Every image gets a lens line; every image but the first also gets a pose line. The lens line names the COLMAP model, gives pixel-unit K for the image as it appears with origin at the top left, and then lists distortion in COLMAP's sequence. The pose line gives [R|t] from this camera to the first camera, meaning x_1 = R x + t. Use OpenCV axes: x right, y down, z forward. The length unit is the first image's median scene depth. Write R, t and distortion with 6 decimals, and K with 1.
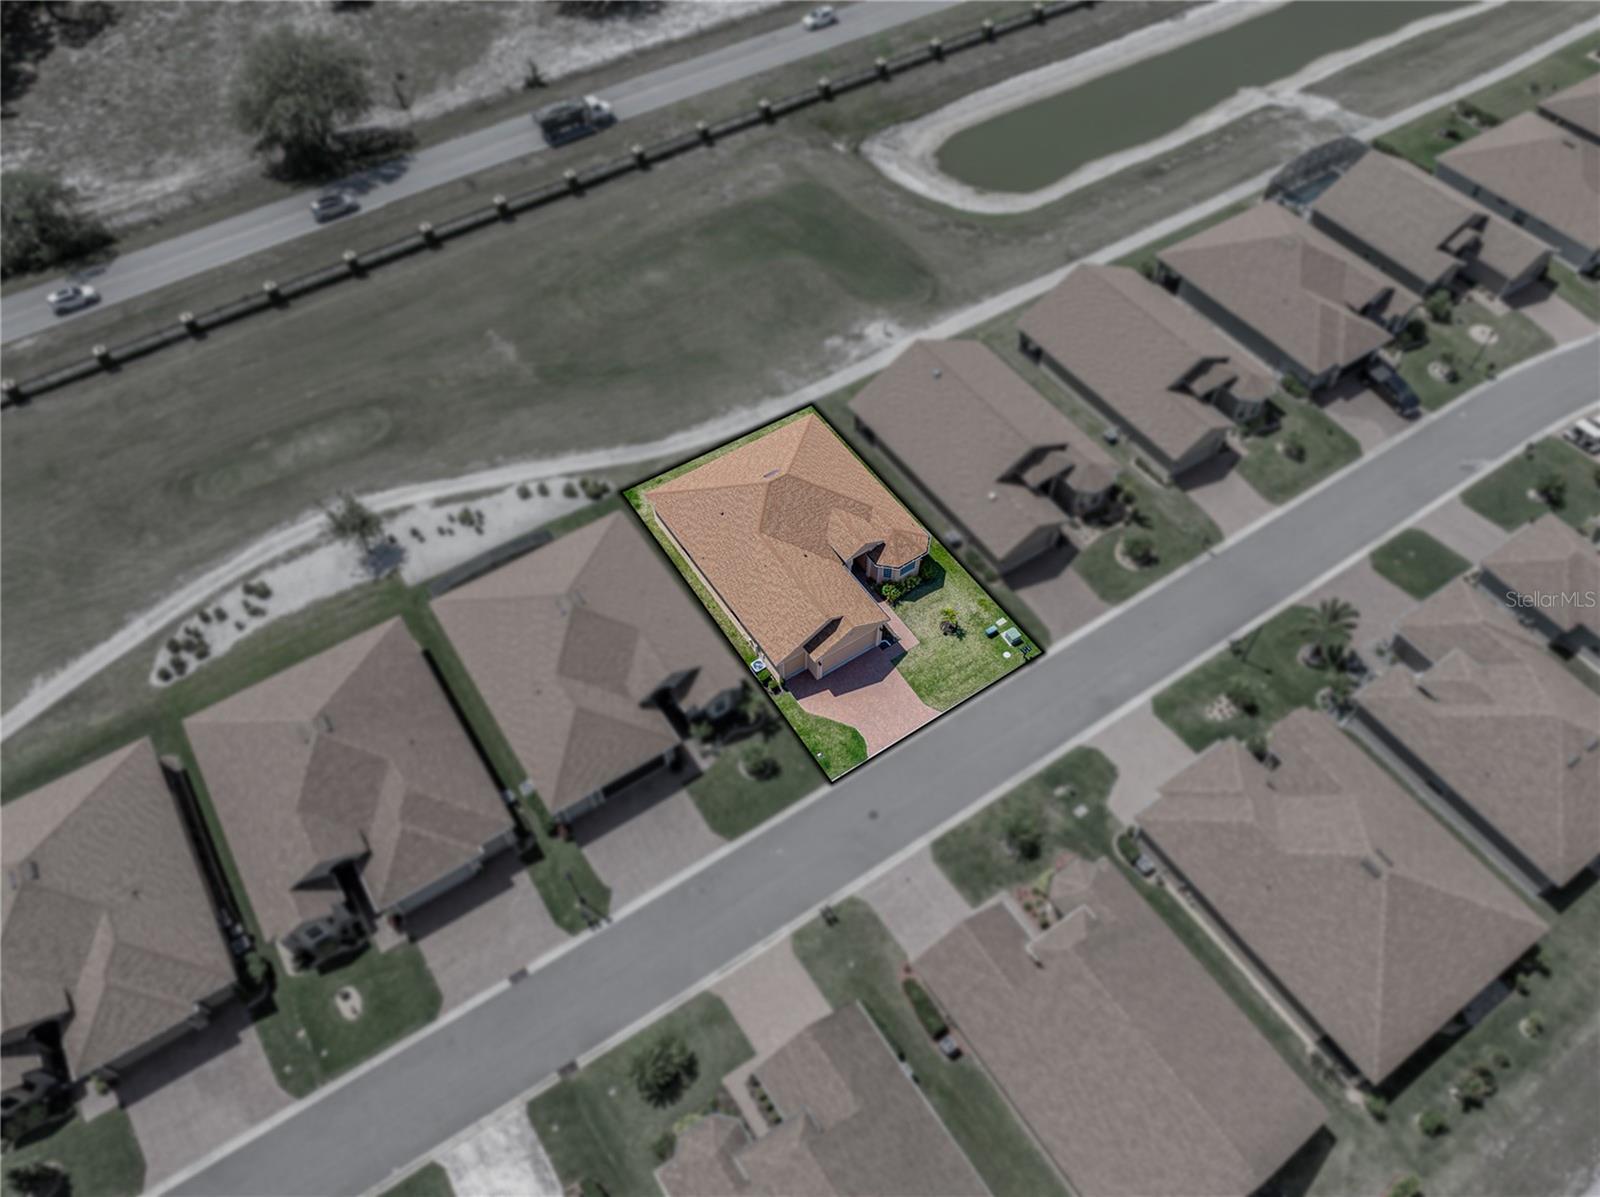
lens RADIAL K [[1152.0, 0, 879.6], [0, 1152.0, 599.9], [0, 0, 1]] dist [-0.041238, 0.001154]
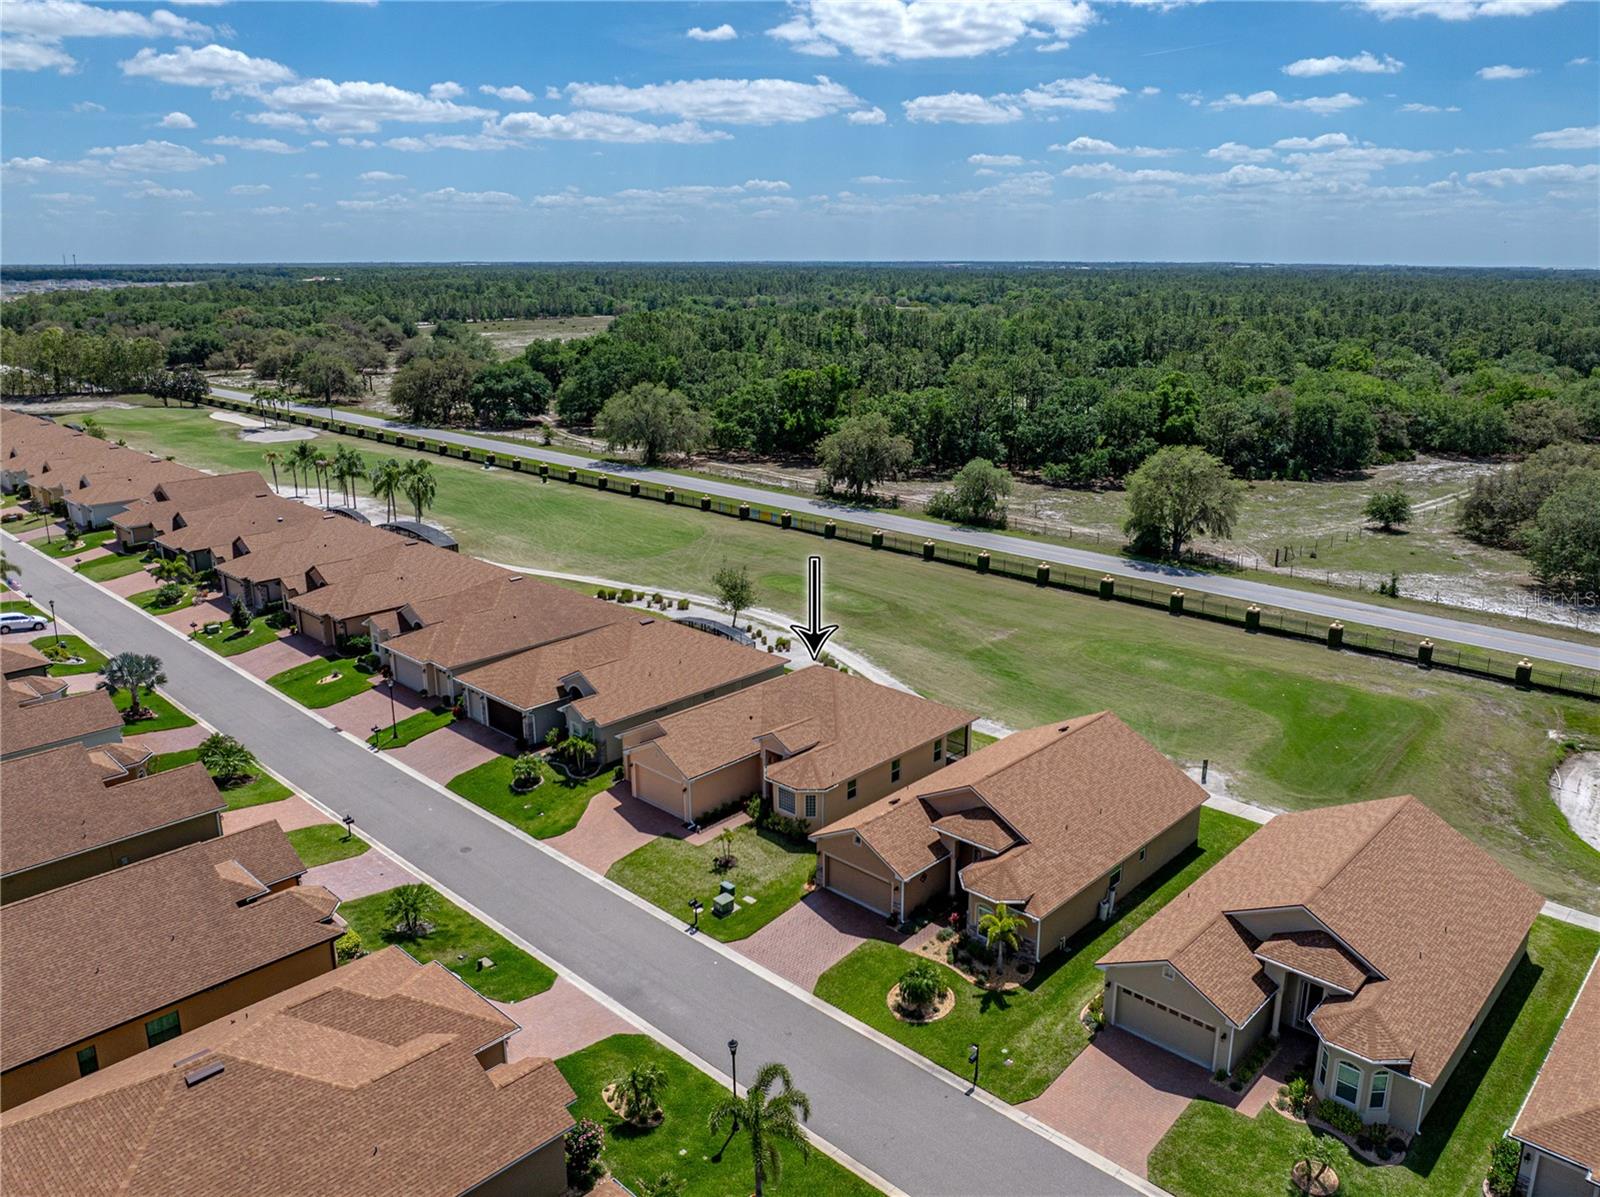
lens RADIAL K [[1184.5, 0, 780.7], [0, 1184.5, 597.7], [0, 0, 1]] dist [-0.033447, -0.000614]
pose [[0.194096, 0.276361, -0.941250, 0.720049], [-0.786076, 0.617829, 0.019304, -0.122319], [0.586866, 0.736147, 0.337159, 0.578381]]
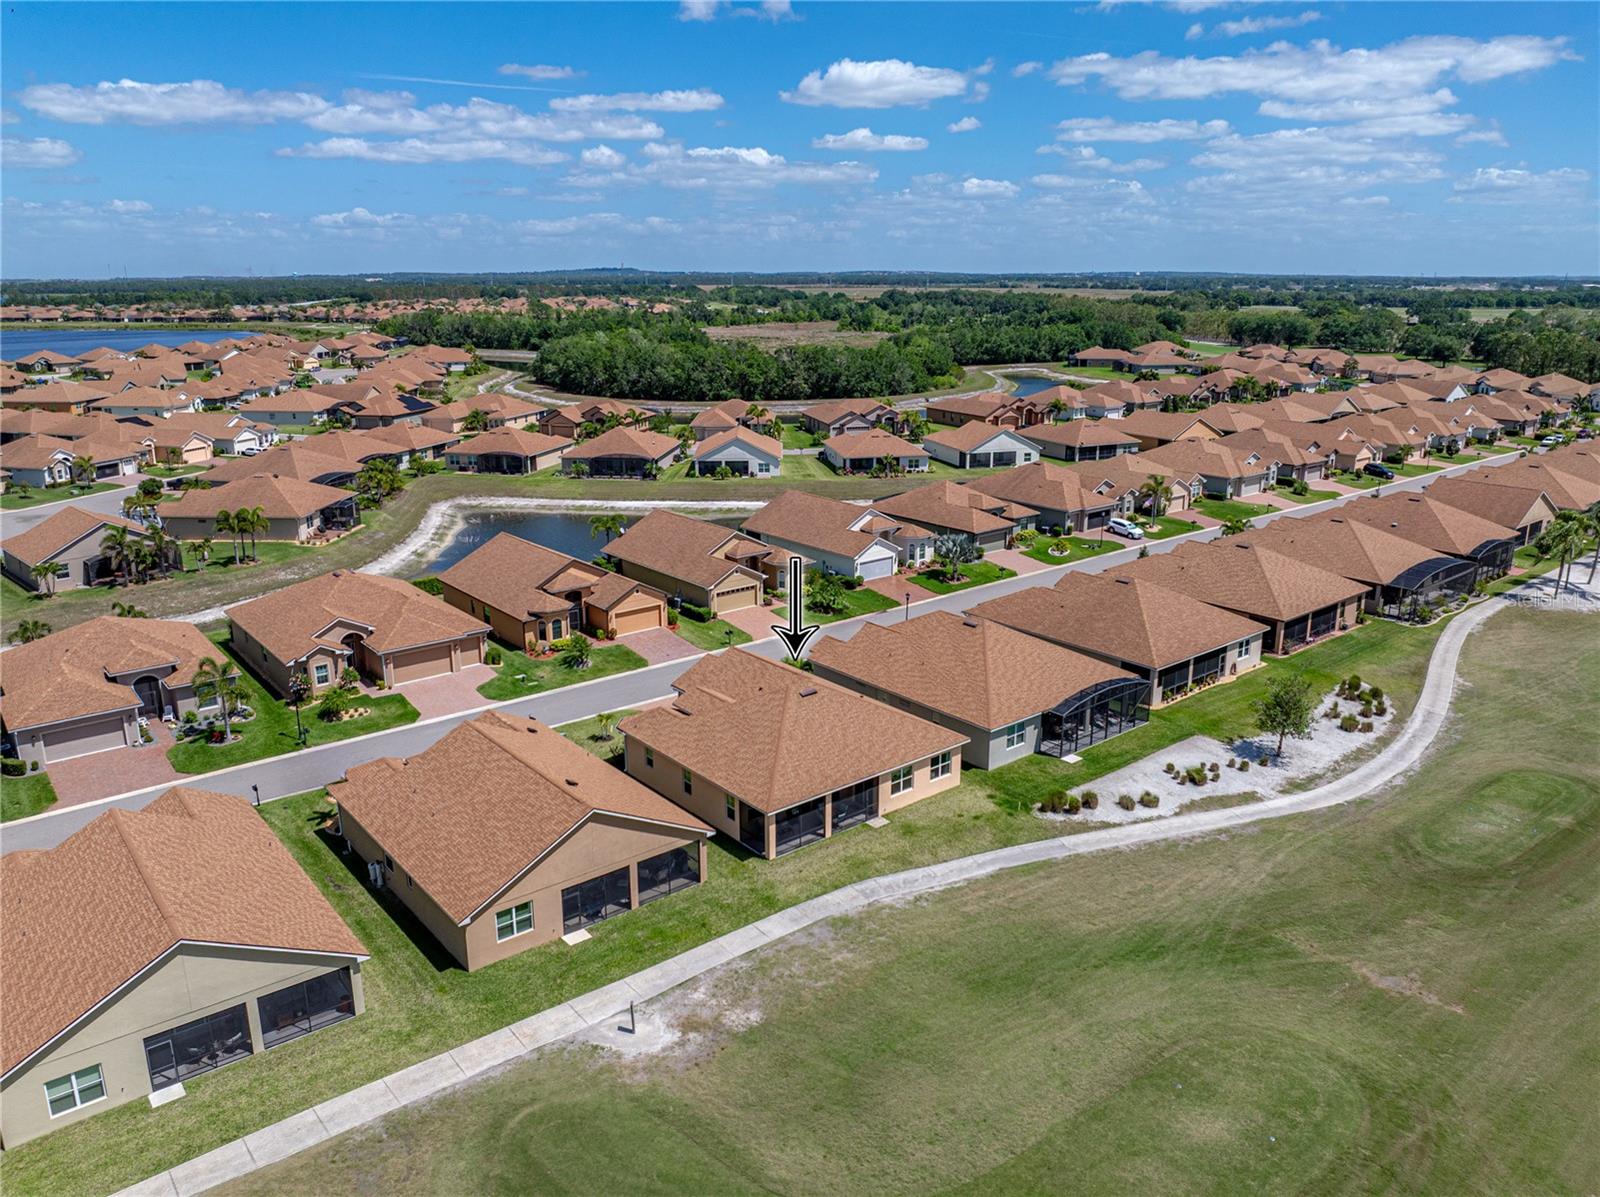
lens RADIAL K [[1152.0, 0, 879.6], [0, 1152.0, 599.9], [0, 0, 1]] dist [-0.041238, 0.001154]
pose [[-0.992952, 0.033758, -0.113608, -0.054933], [-0.094025, 0.359168, 0.928524, -0.842273], [0.072150, 0.932662, -0.353463, 1.156565]]
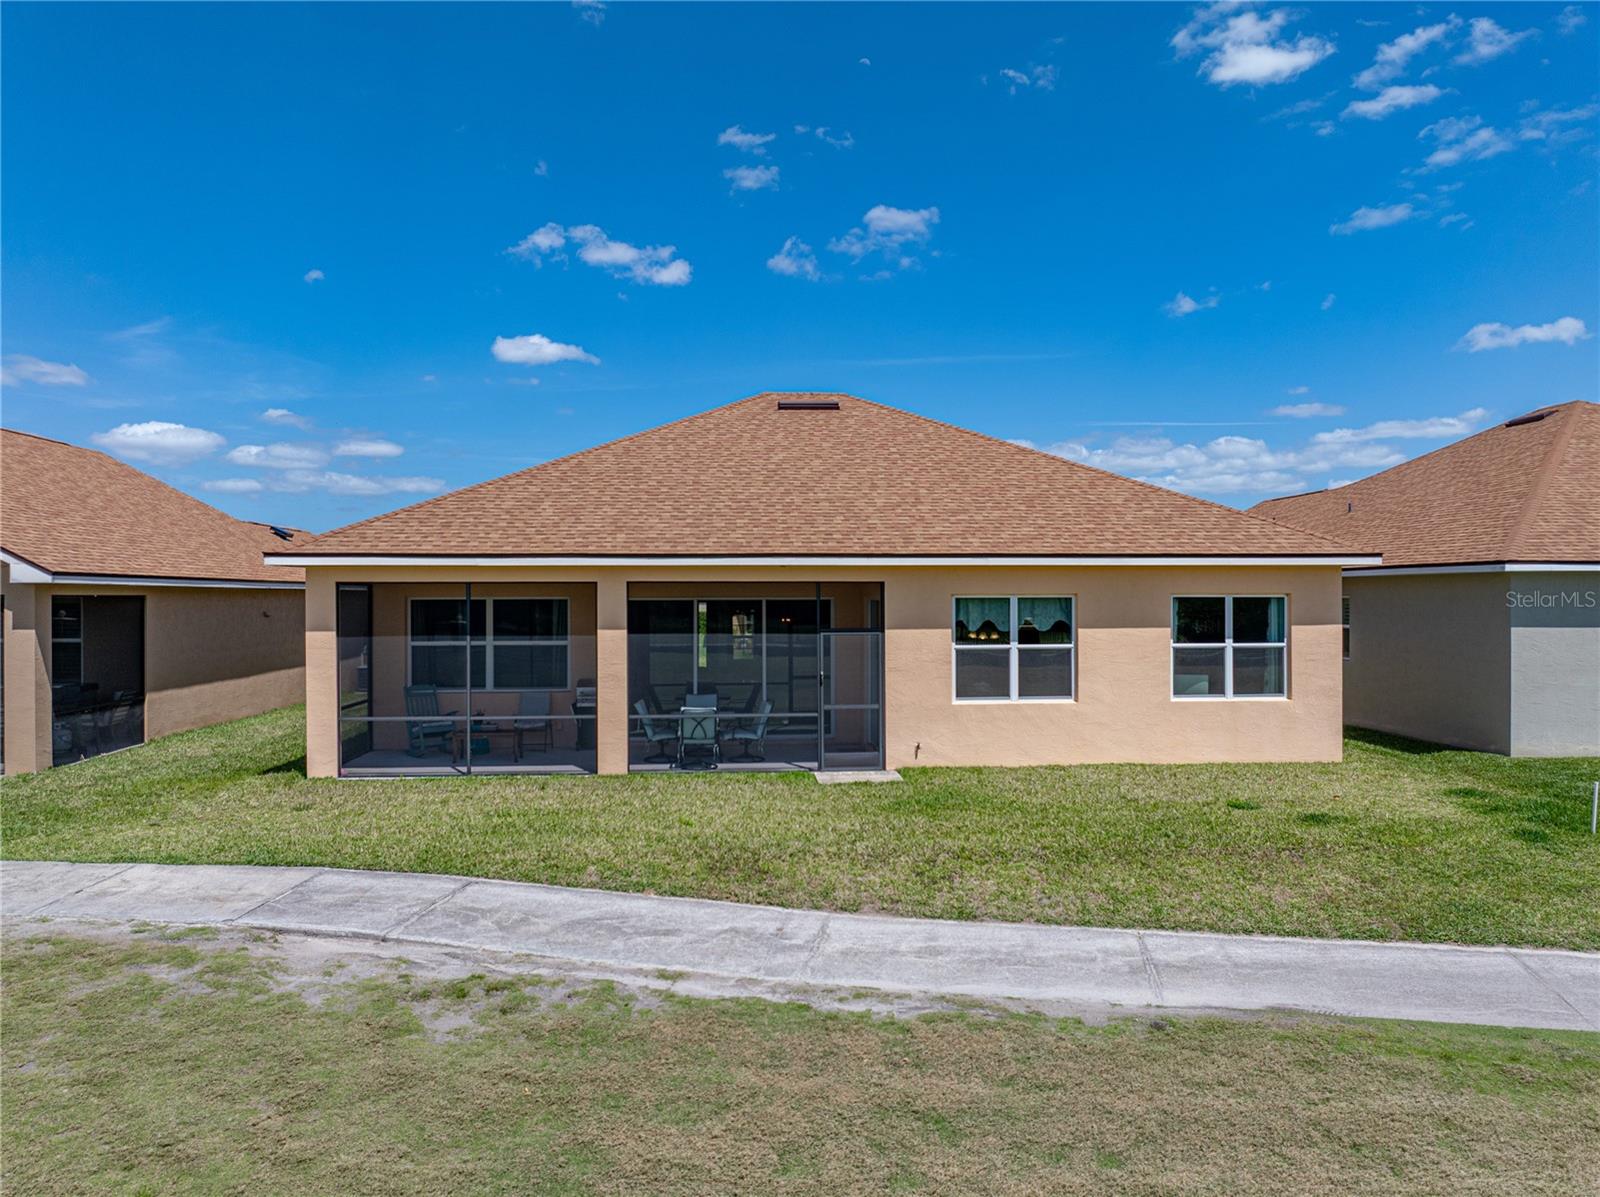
lens RADIAL K [[1152.0, 0, 879.6], [0, 1152.0, 599.9], [0, 0, 1]] dist [-0.041238, 0.001154]
pose [[-0.877985, 0.009261, 0.478598, -0.218423], [0.388359, 0.598303, 0.700864, -0.243131], [-0.279856, 0.801216, -0.528898, 1.096962]]
